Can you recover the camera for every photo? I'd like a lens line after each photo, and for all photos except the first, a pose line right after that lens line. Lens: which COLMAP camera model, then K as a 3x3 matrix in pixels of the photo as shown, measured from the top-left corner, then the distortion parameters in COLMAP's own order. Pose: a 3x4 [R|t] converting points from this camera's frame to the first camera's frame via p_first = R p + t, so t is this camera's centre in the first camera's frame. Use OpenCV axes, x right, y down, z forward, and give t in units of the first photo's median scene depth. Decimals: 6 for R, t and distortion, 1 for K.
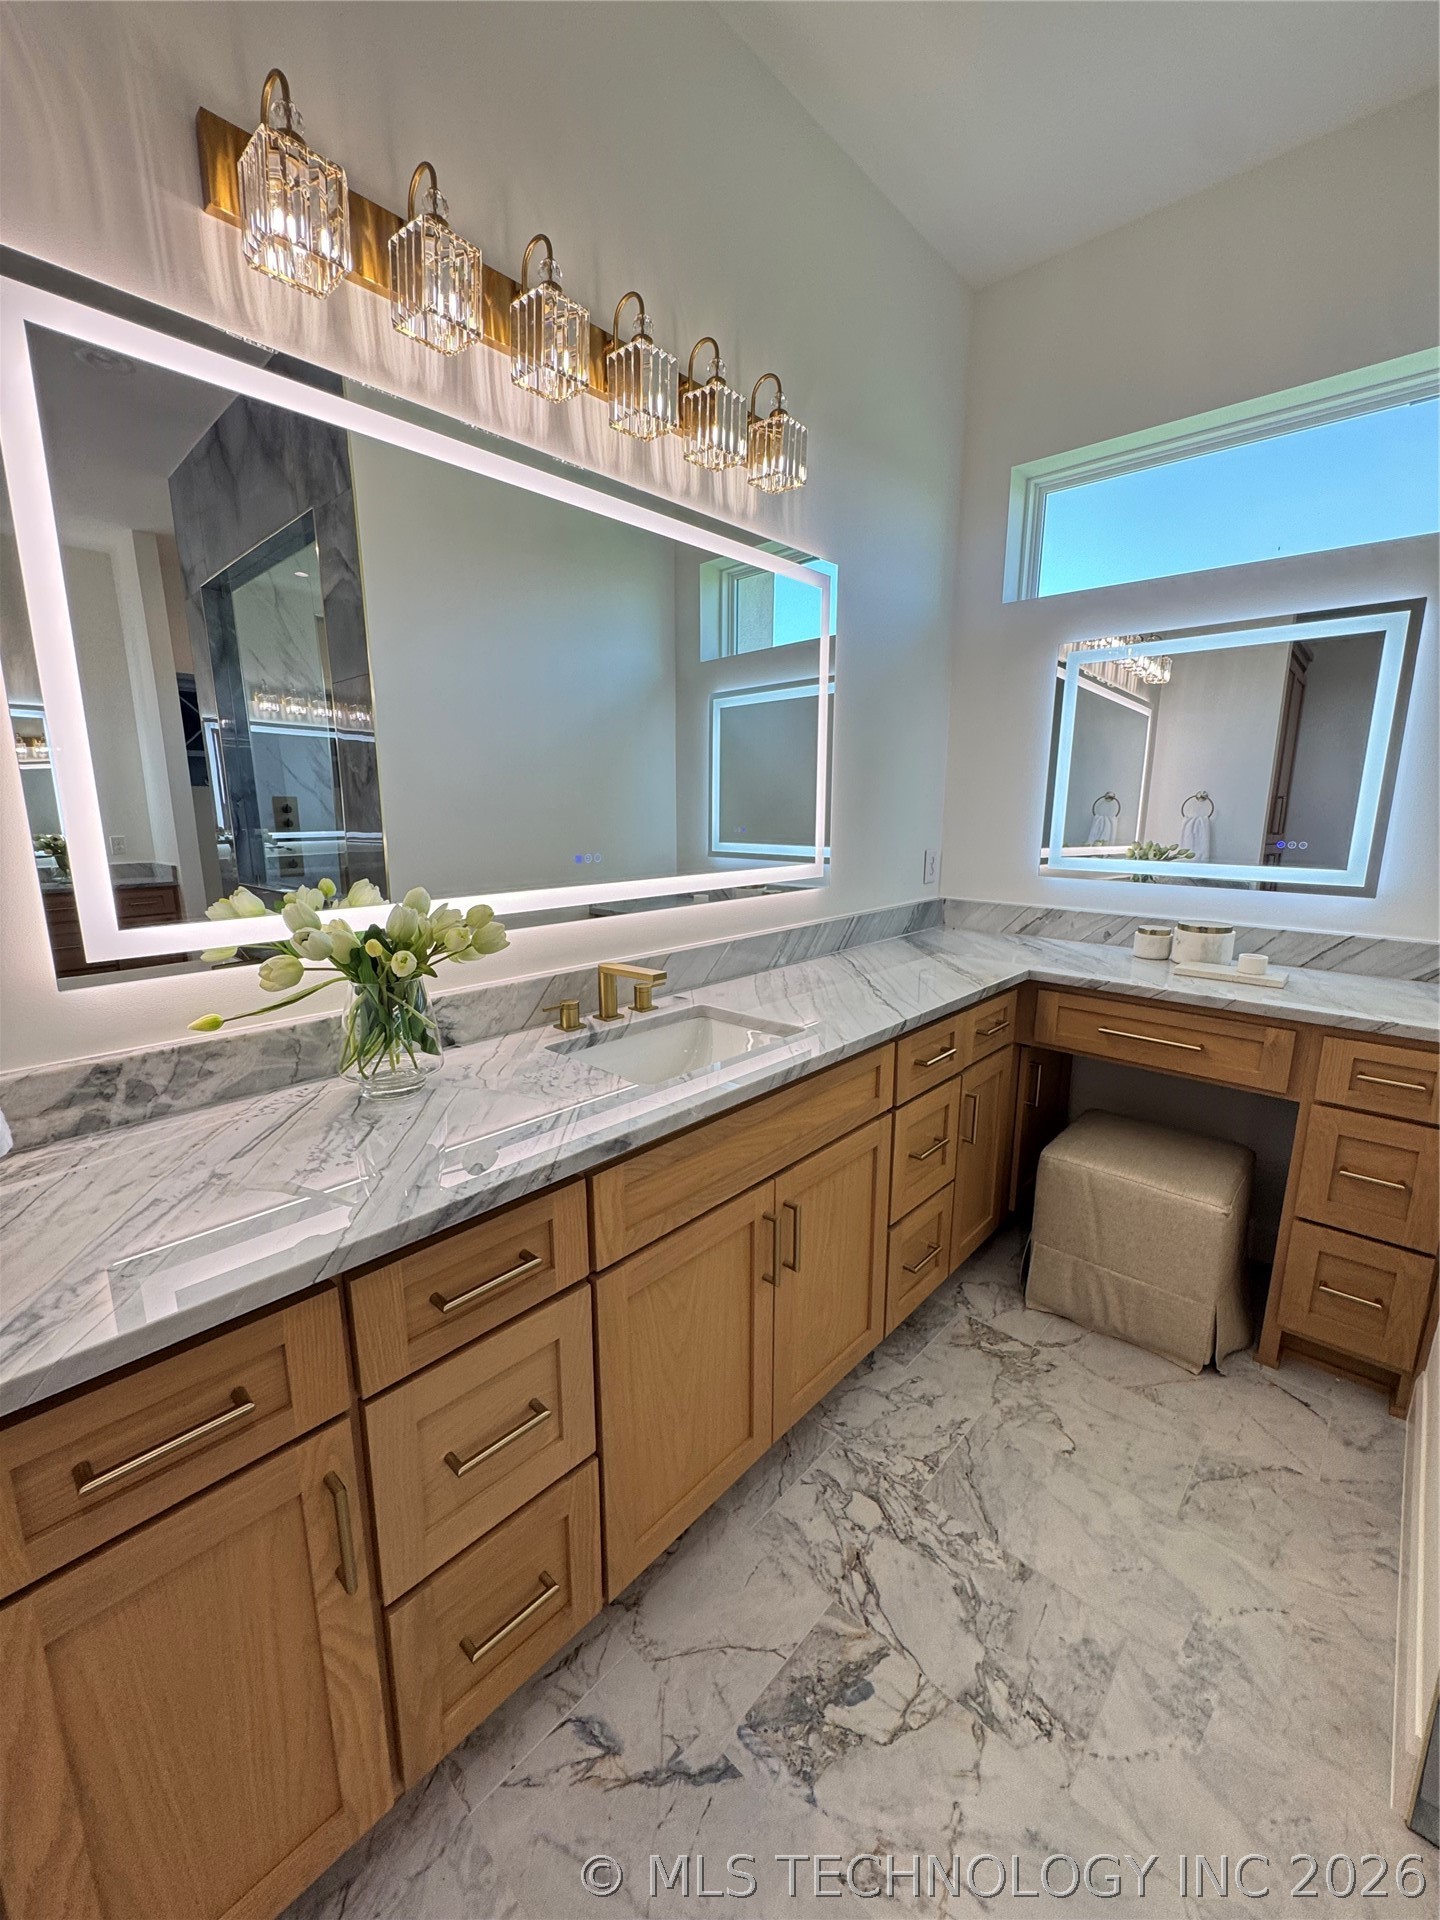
lens RADIAL K [[767.2, 0, 718.8], [0, 767.2, 961.5], [0, 0, 1]] dist [0.000653, -0.000672]
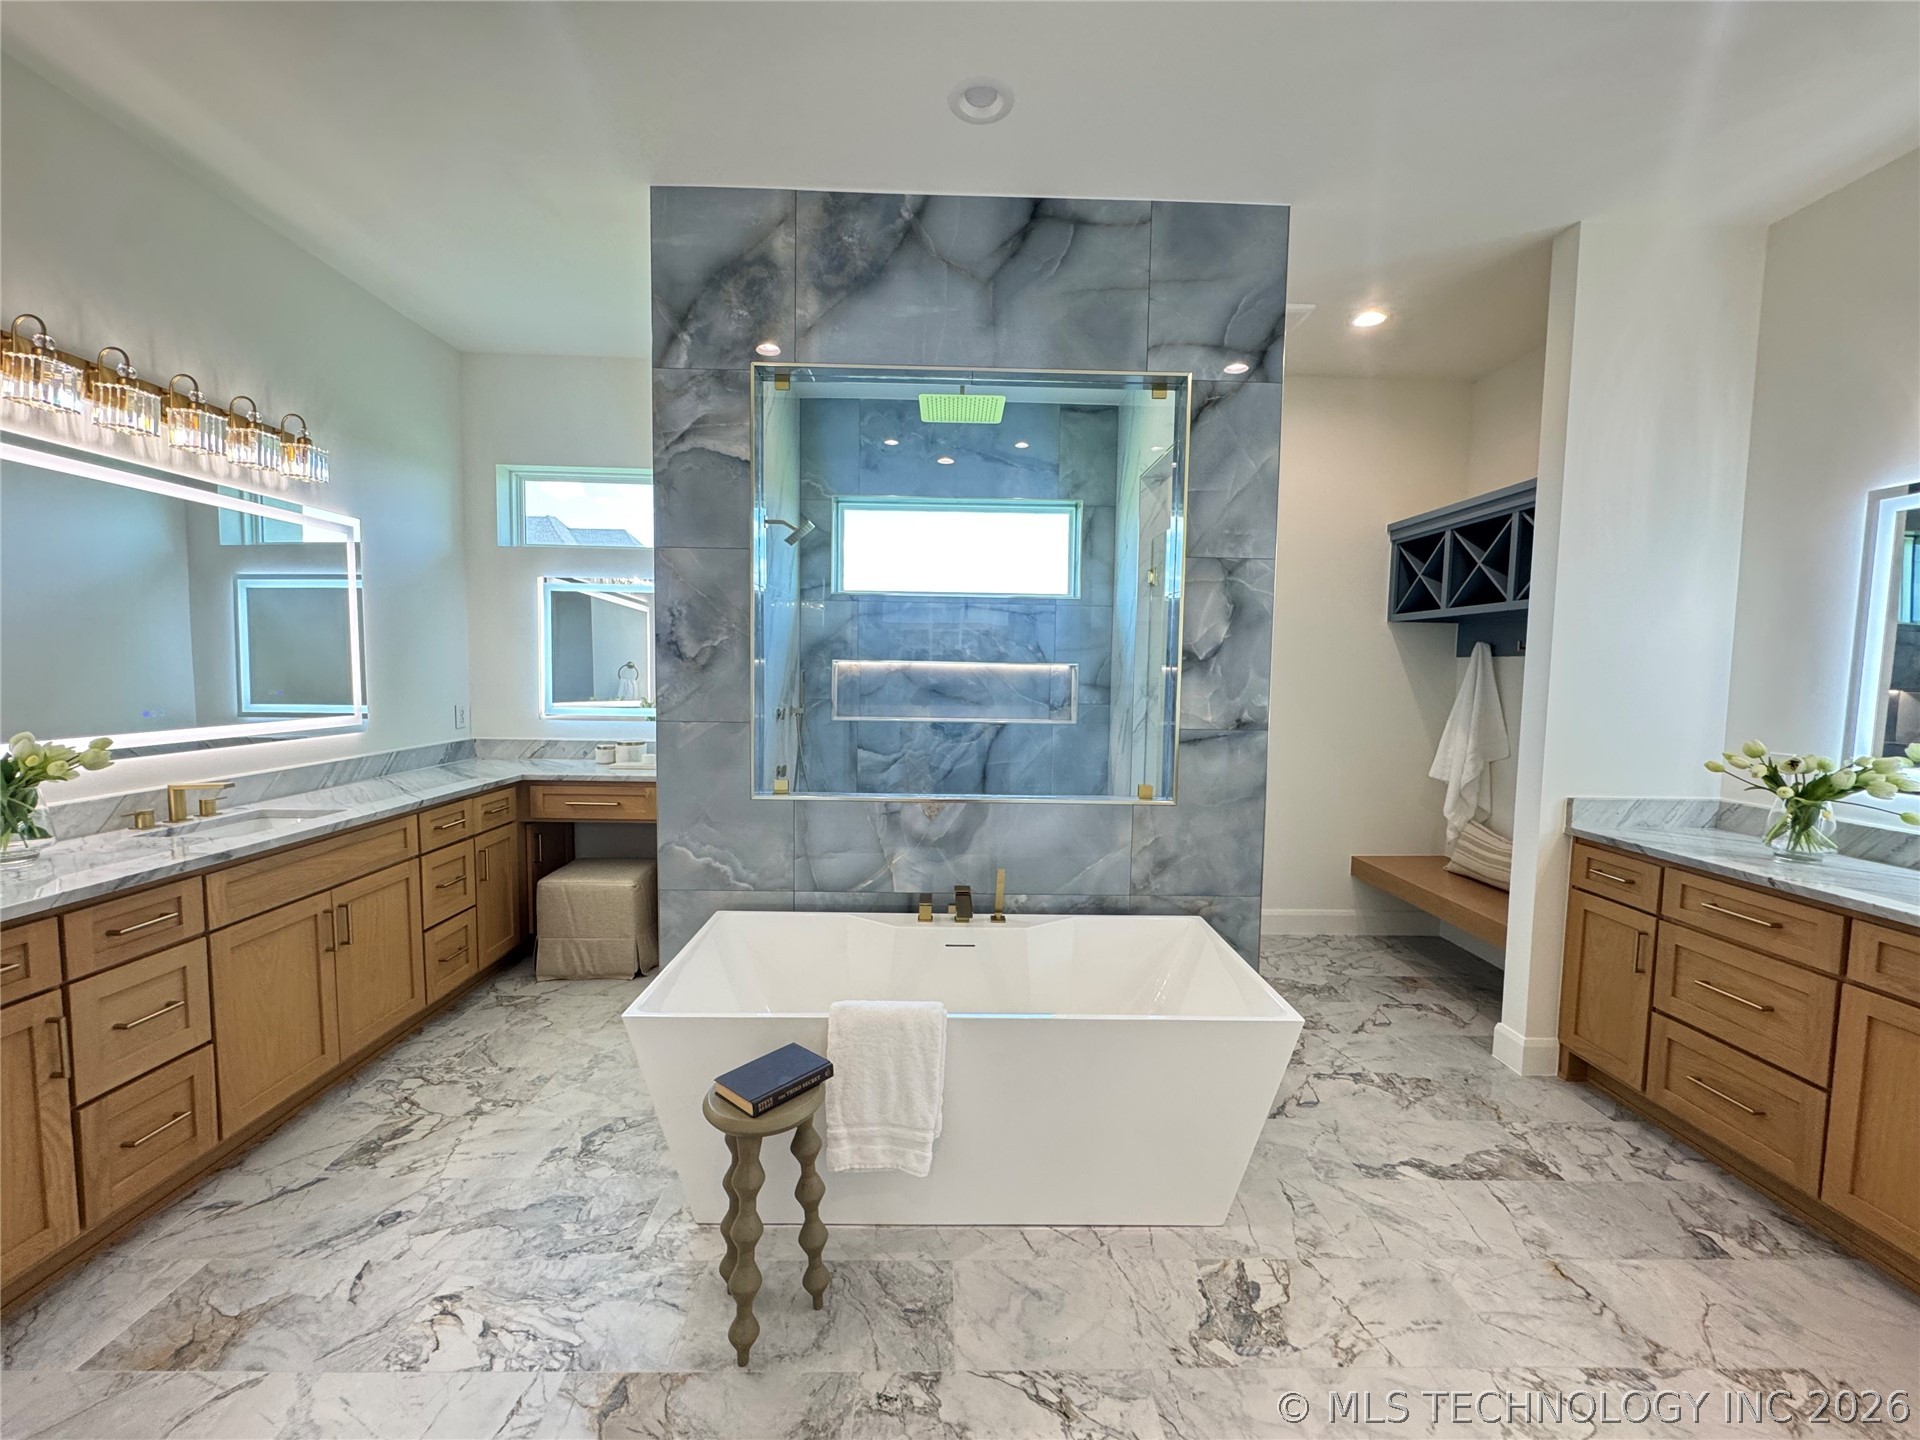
lens RADIAL K [[767.2, 0, 955.9], [0, 767.2, 723.3], [0, 0, 1]] dist [0.000653, -0.000672]
pose [[0.717510, -0.039965, 0.695401, -0.097193], [0.126217, 0.989285, -0.073375, 0.197412], [-0.685017, 0.140419, 0.714866, -1.166719]]
